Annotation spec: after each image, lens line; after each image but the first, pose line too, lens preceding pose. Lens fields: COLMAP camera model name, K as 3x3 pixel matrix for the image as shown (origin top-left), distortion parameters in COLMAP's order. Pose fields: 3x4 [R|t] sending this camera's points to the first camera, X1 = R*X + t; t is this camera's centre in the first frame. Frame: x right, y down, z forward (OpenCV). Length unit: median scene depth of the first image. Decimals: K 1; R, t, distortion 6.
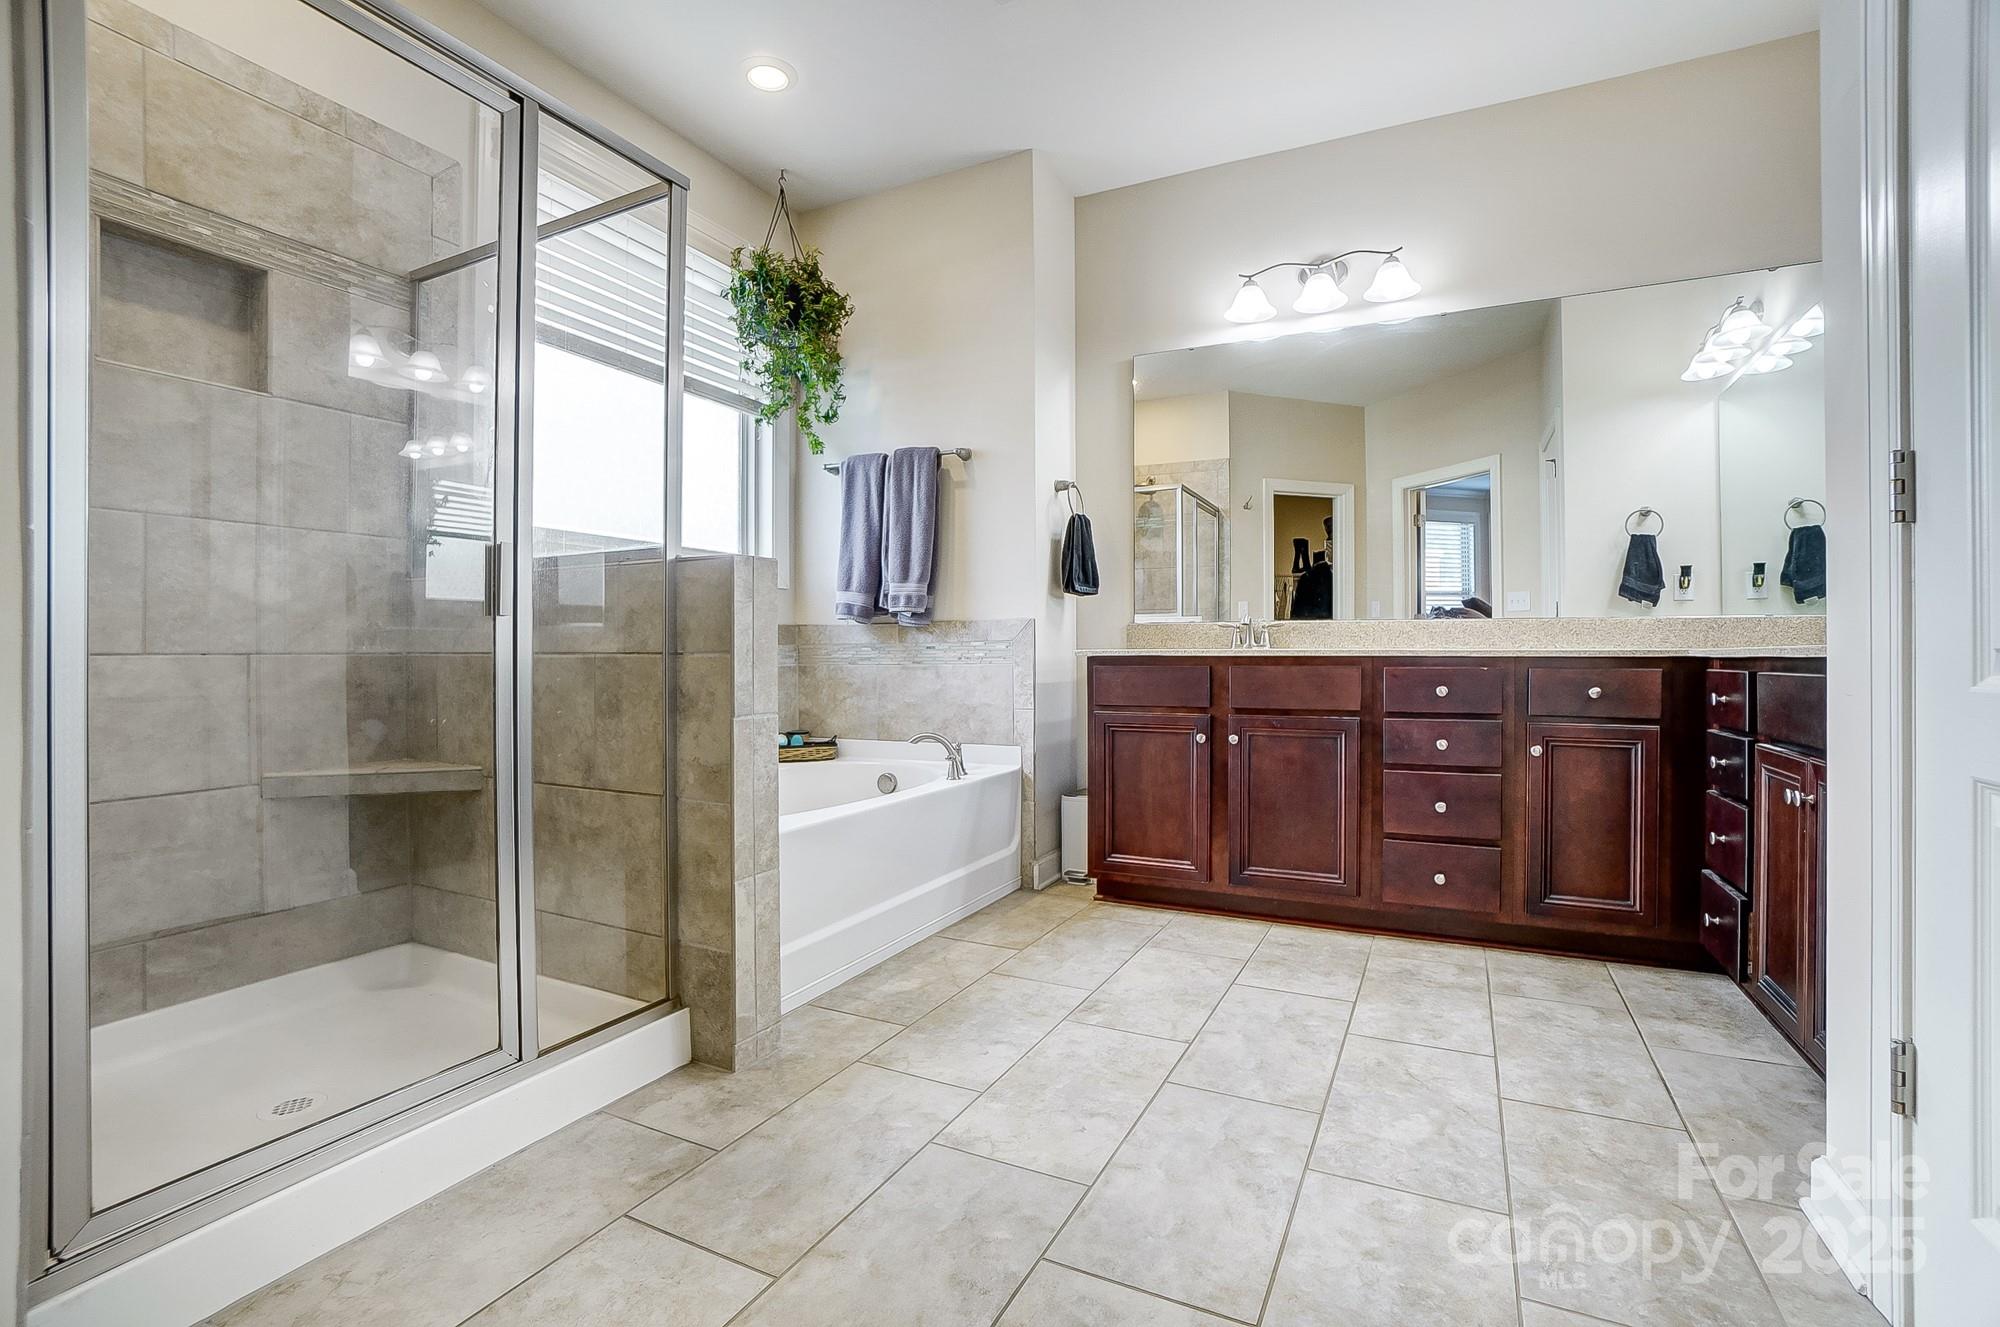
lens RADIAL K [[910.3, 0, 1000.0], [0, 910.3, 663.5], [0, 0, 1]] dist [-0.000053, 0.000404]
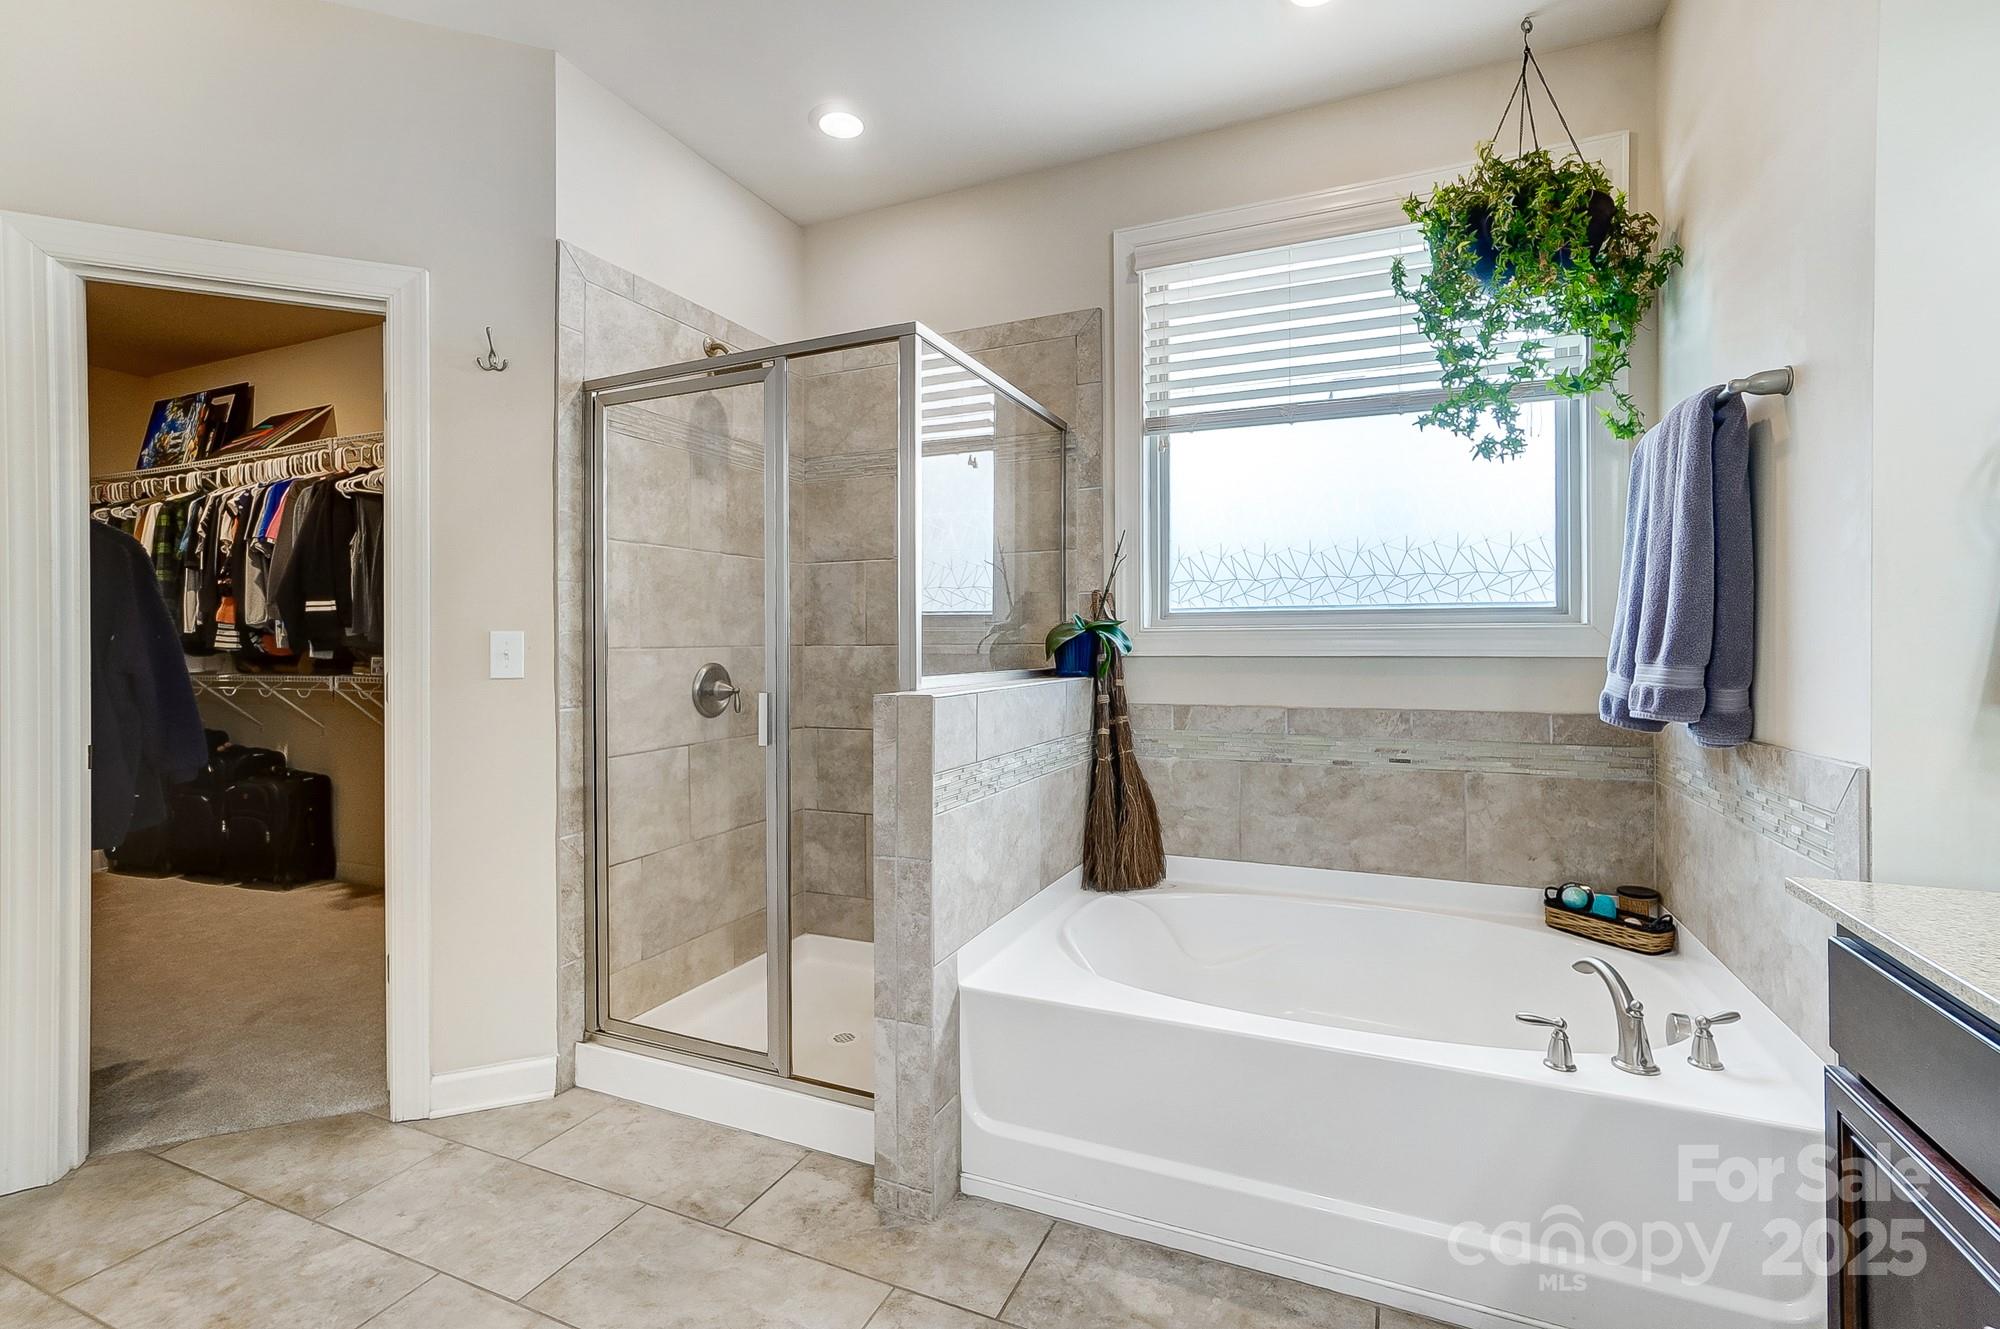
lens RADIAL K [[903.0, 0, 982.2], [0, 903.0, 648.3], [0, 0, 1]] dist [-0.002668, 0.000096]
pose [[0.057922, 0.012214, -0.998246, 0.394756], [-0.008606, 0.999894, 0.011734, -0.101154], [0.998284, 0.007911, 0.058021, 0.587605]]
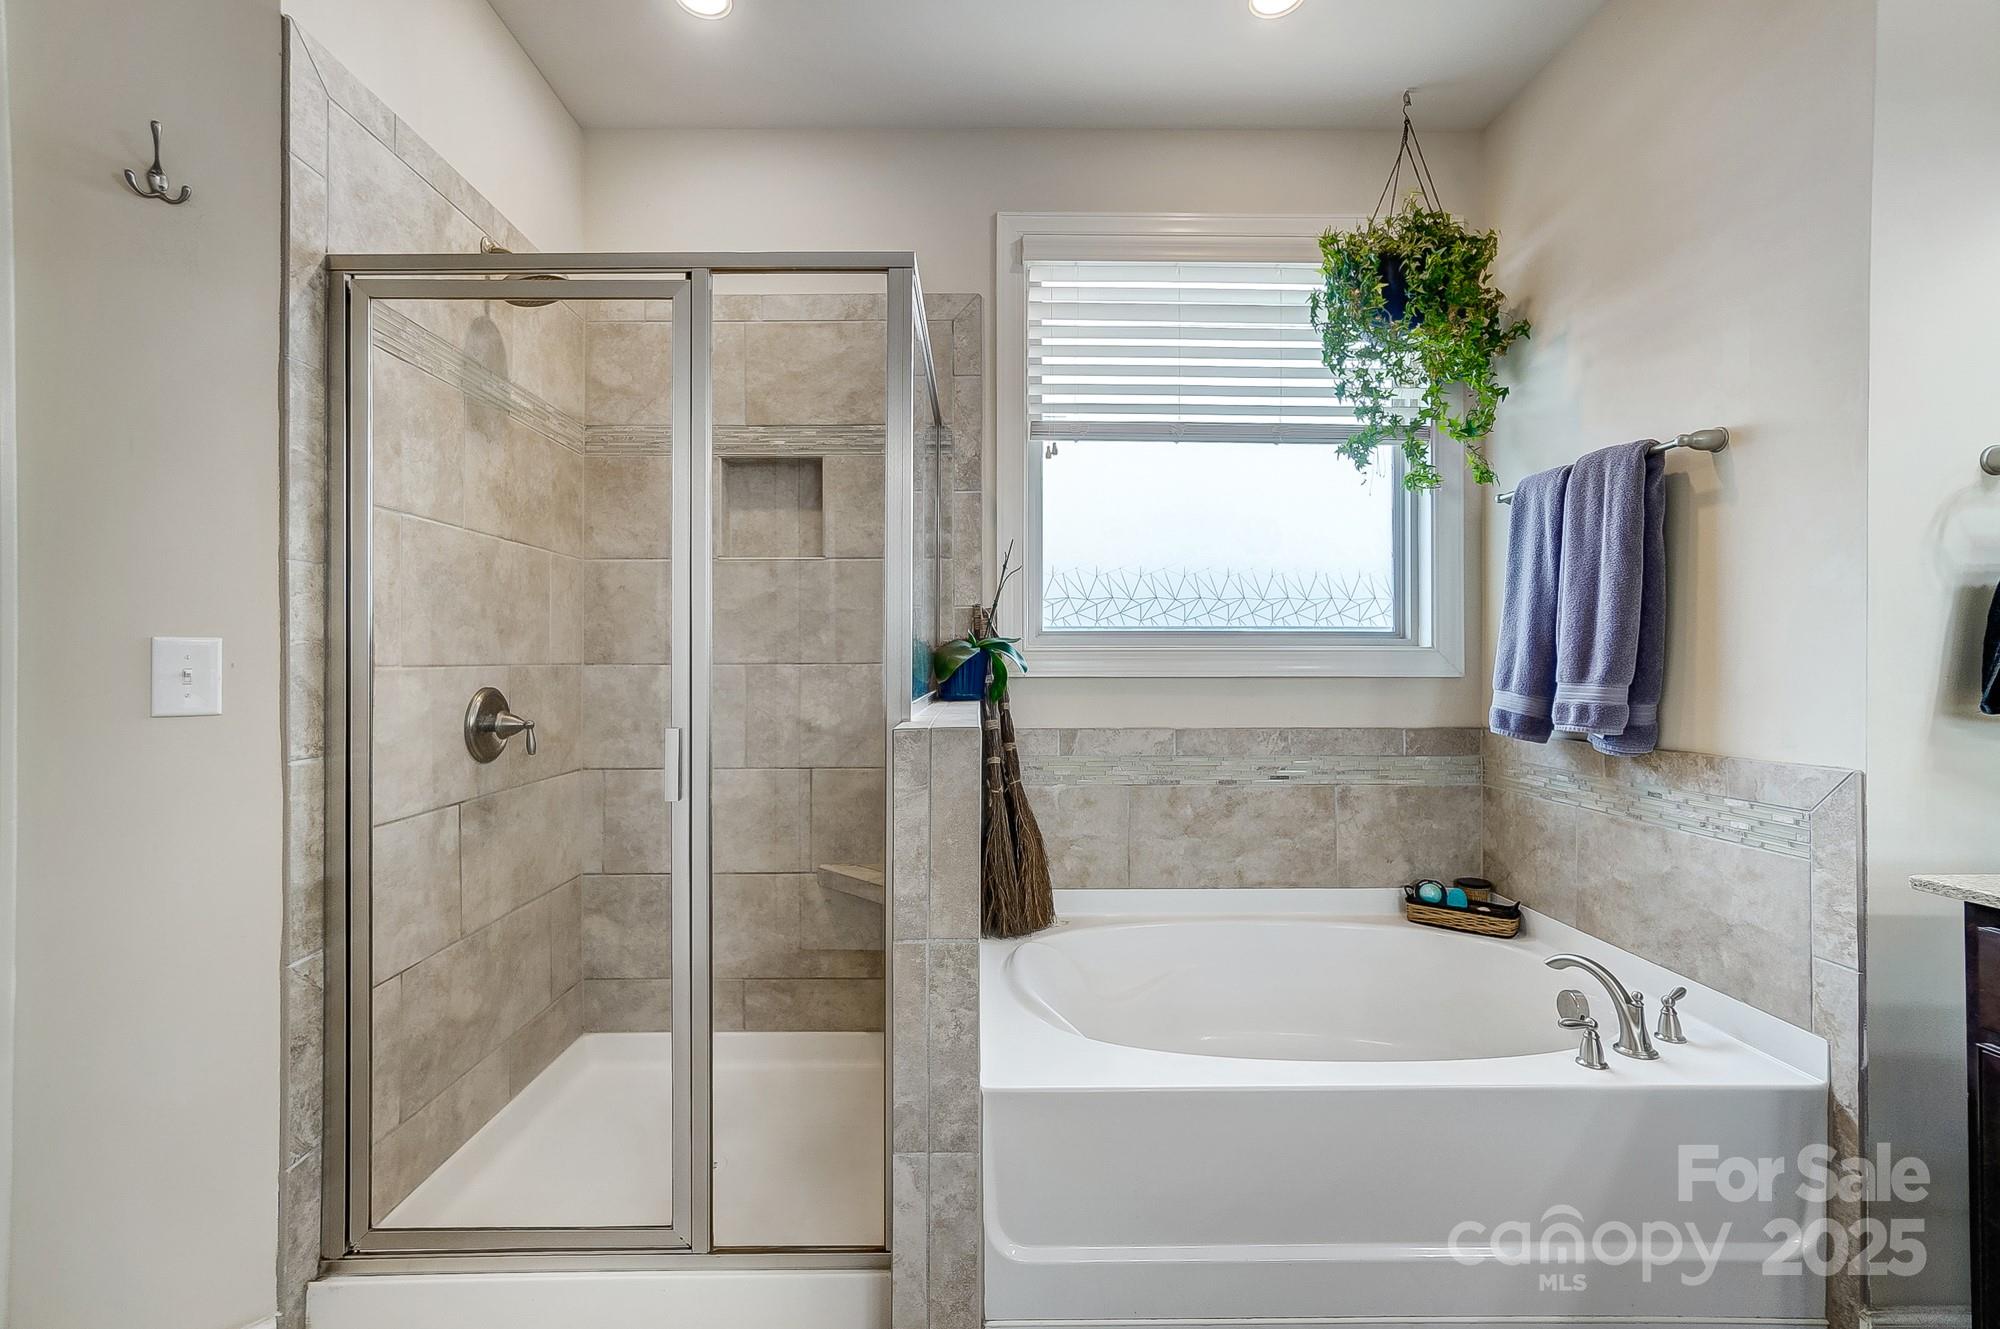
lens RADIAL K [[884.4, 0, 997.4], [0, 884.4, 668.4], [0, 0, 1]] dist [-0.012587, 0.016174]
pose [[0.470291, 0.011140, -0.882441, 0.222525], [-0.014404, 0.999884, 0.004946, -0.096179], [0.882394, 0.010385, 0.470397, 0.401788]]
